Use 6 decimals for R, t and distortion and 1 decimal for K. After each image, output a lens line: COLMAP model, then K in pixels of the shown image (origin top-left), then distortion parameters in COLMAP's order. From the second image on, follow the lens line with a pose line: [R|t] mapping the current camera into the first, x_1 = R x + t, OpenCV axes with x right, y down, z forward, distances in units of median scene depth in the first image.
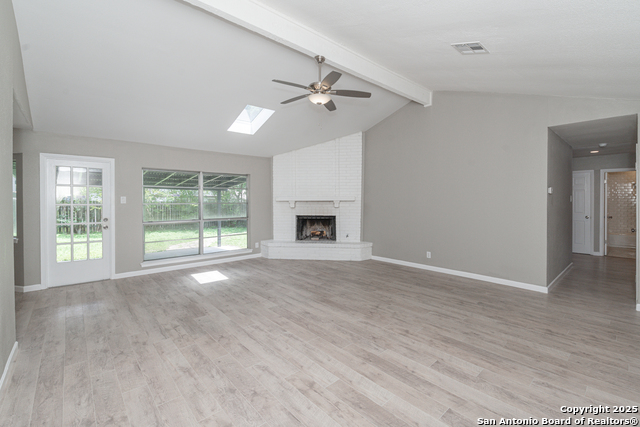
lens RADIAL K [[282.5, 0, 314.9], [0, 282.5, 207.4], [0, 0, 1]] dist [-0.000750, -0.000731]
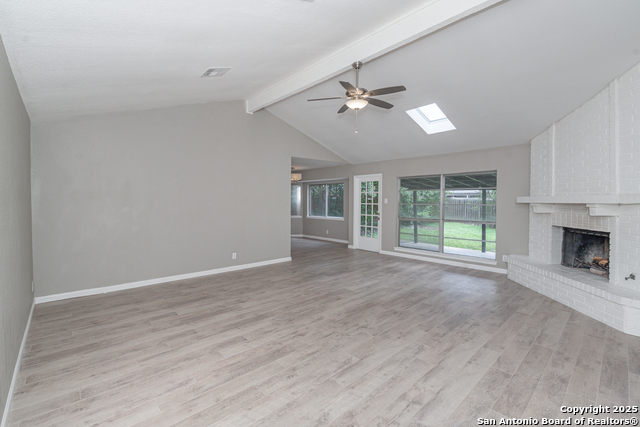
lens RADIAL K [[282.5, 0, 314.9], [0, 282.5, 207.4], [0, 0, 1]] dist [-0.000750, -0.000731]
pose [[0.016434, 0.021477, -0.999634, 1.189519], [-0.028707, 0.999367, 0.020999, -0.022490], [0.999453, 0.028352, 0.017040, 0.935171]]
